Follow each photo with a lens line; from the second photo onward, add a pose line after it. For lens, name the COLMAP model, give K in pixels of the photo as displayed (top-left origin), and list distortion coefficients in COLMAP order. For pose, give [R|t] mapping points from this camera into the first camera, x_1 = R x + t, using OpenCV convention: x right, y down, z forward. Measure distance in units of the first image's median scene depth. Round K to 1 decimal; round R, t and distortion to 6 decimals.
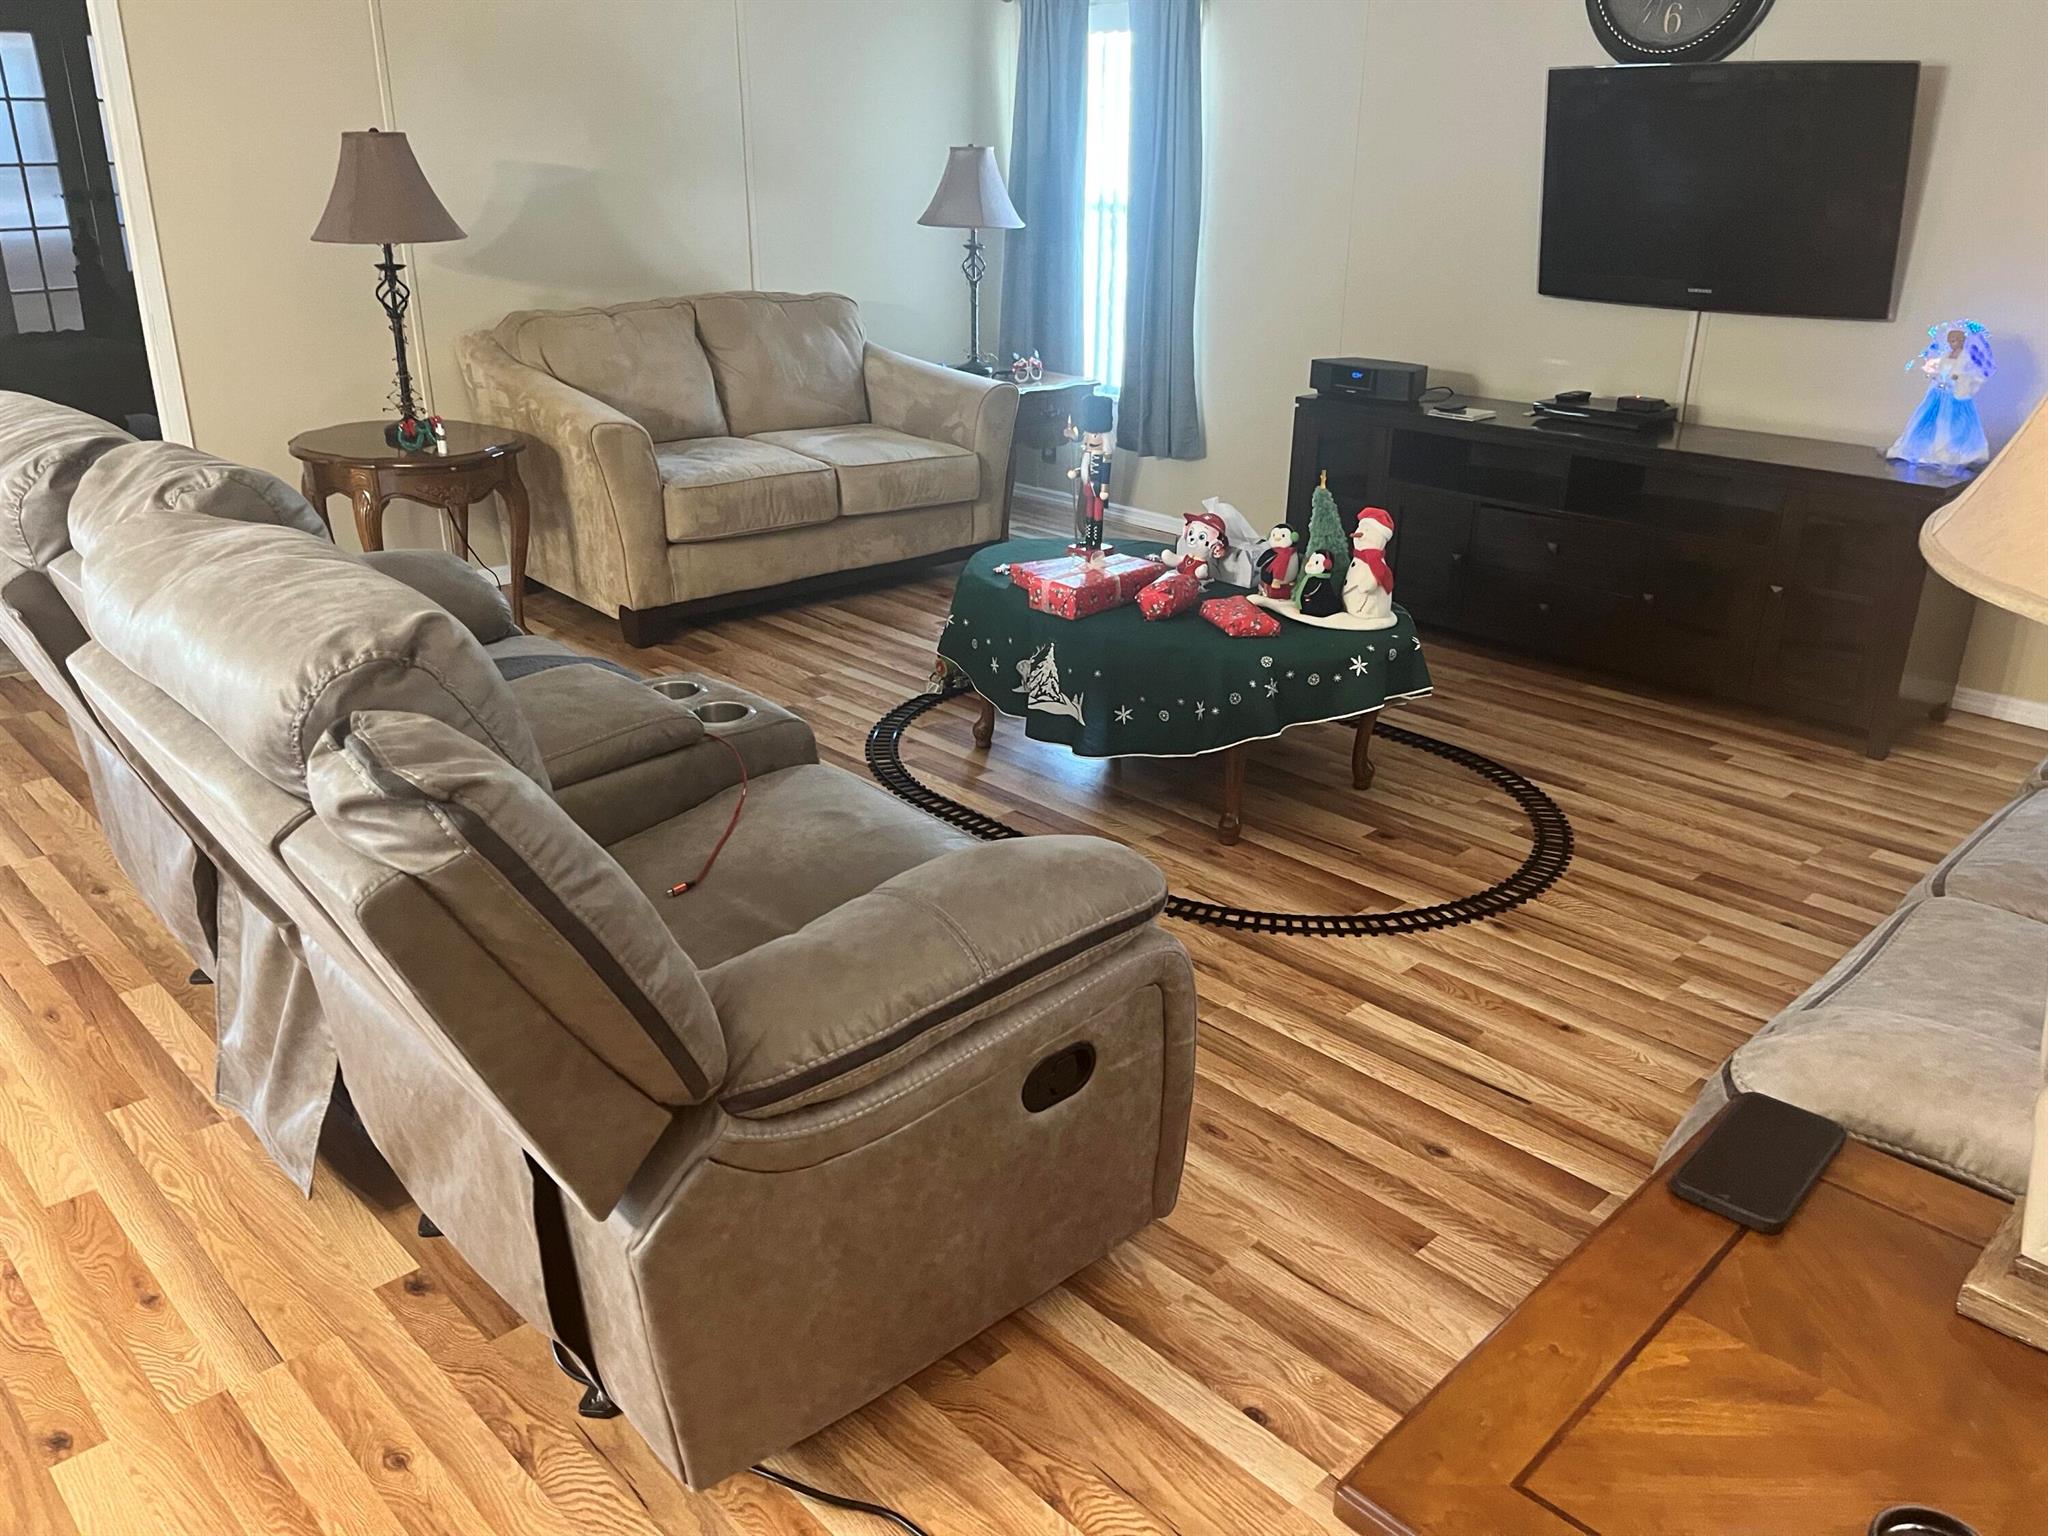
lens RADIAL K [[1541.3, 0, 1025.1], [0, 1541.3, 764.2], [0, 0, 1]] dist [0.030433, -0.064608]
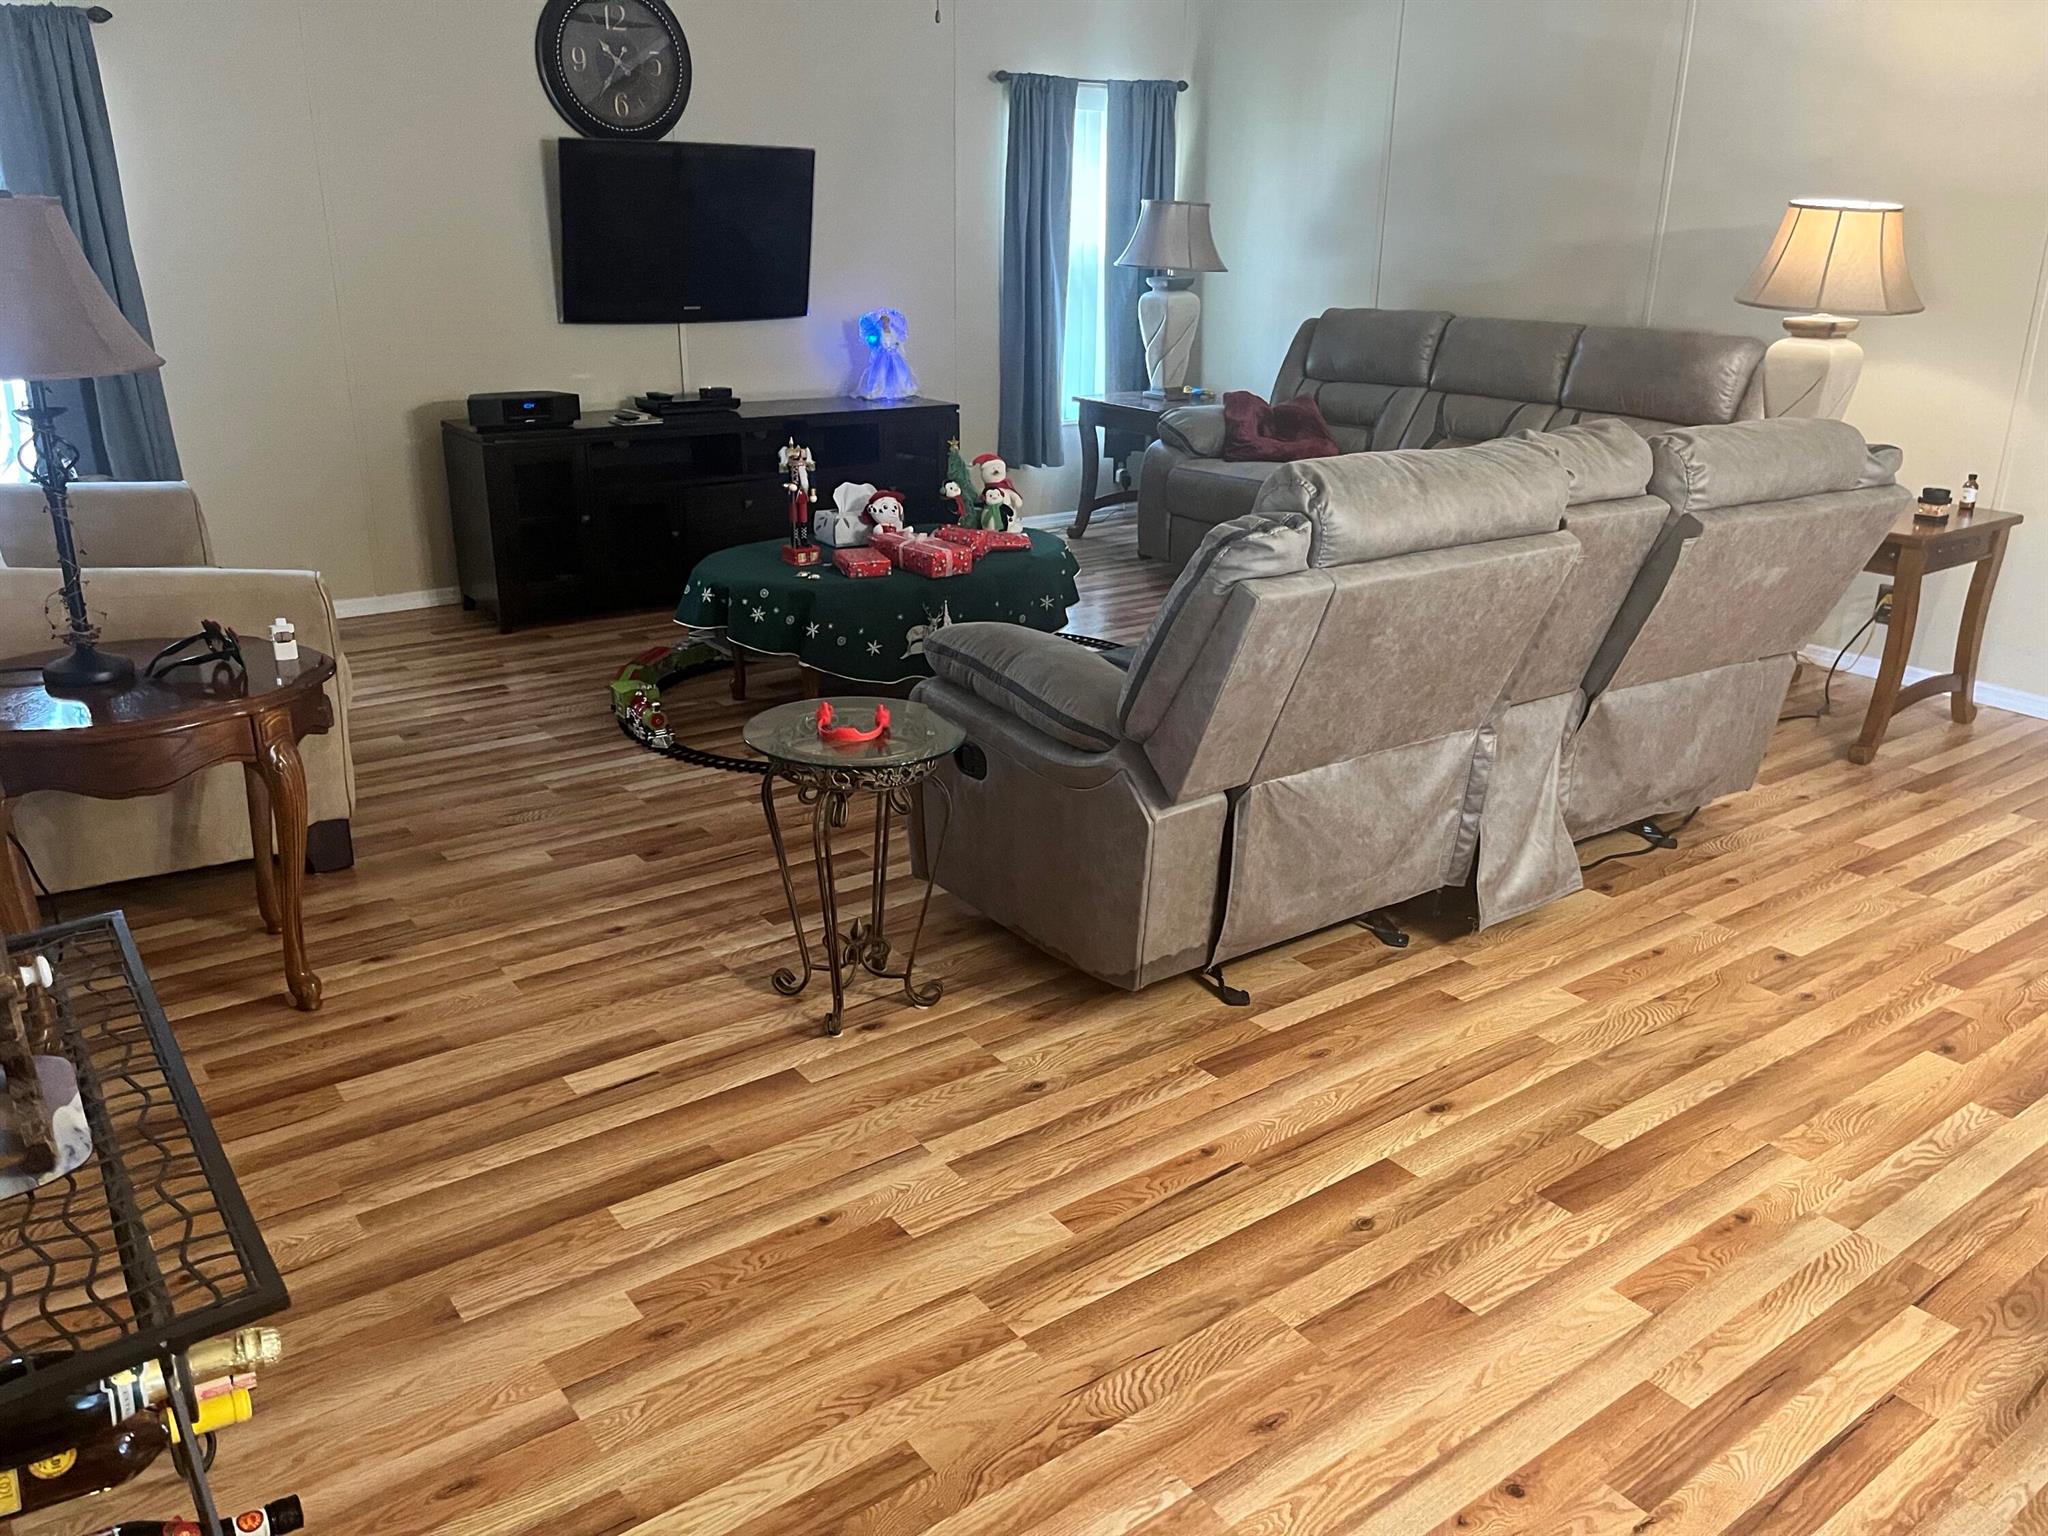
lens RADIAL K [[1541.3, 0, 1012.4], [0, 1541.3, 758.1], [0, 0, 1]] dist [0.030433, -0.064608]
pose [[0.154598, -0.342257, 0.926801, -1.032762], [0.354700, 0.894766, 0.271260, -0.248692], [-0.922110, 0.286800, 0.259728, 0.565728]]
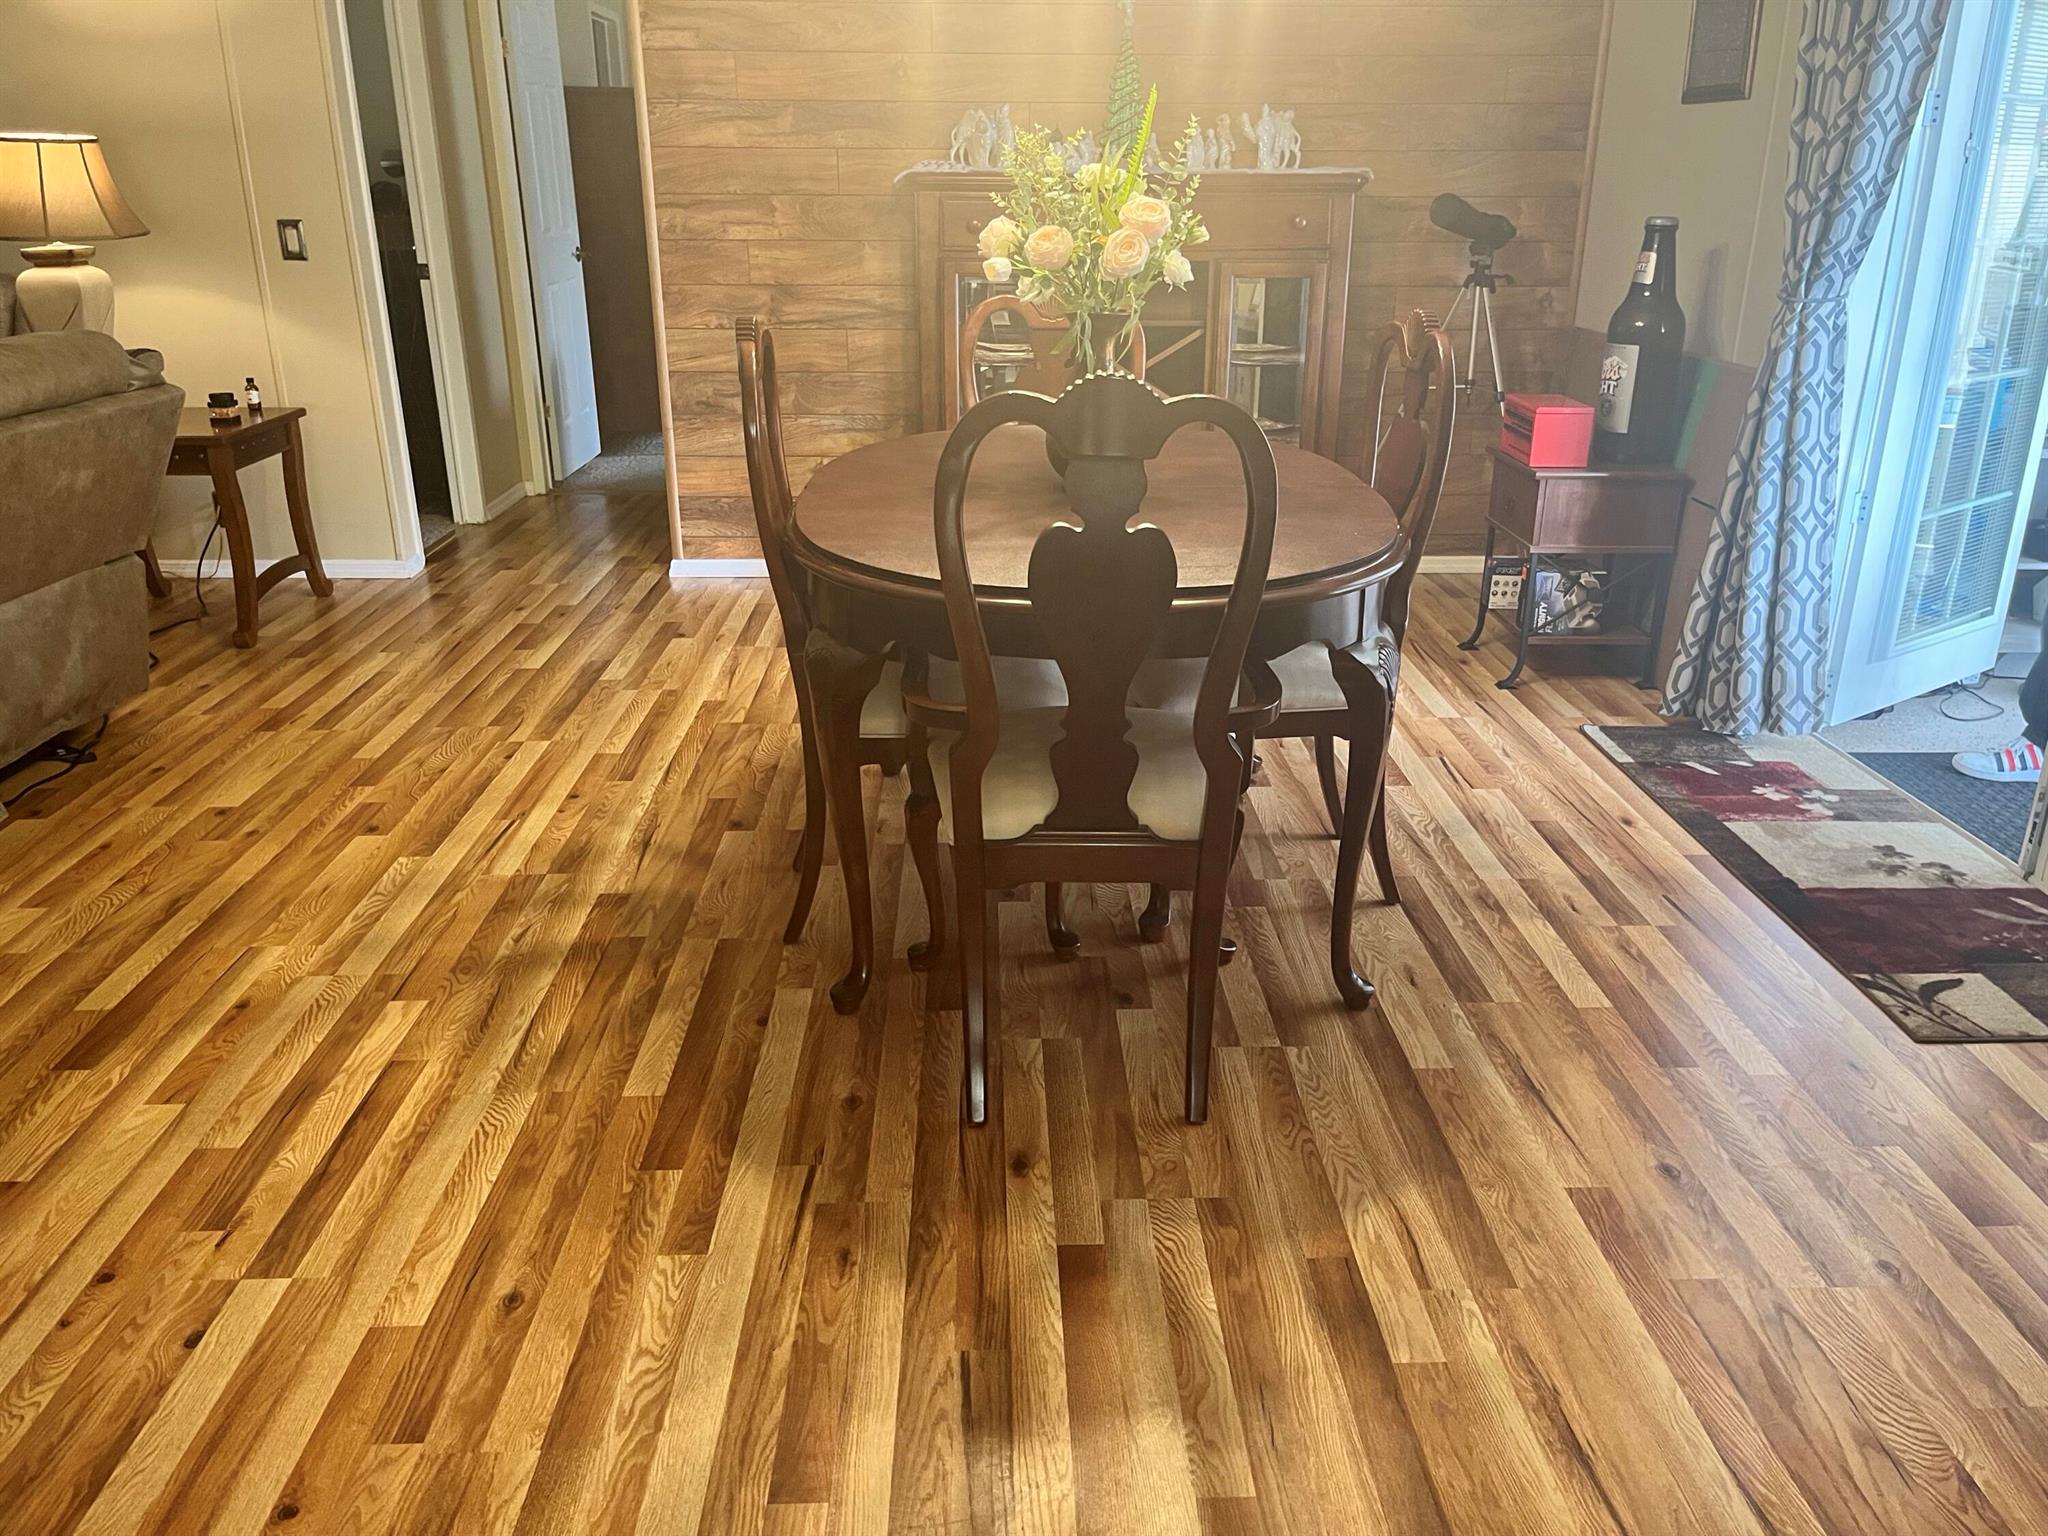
lens RADIAL K [[1541.3, 0, 1037.9], [0, 1541.3, 768.0], [0, 0, 1]] dist [0.030433, -0.064608]
pose [[-0.737238, -0.252509, 0.626673, -1.152262], [0.238141, 0.770891, 0.590776, -0.230475], [-0.632273, 0.584779, -0.508197, 0.574955]]
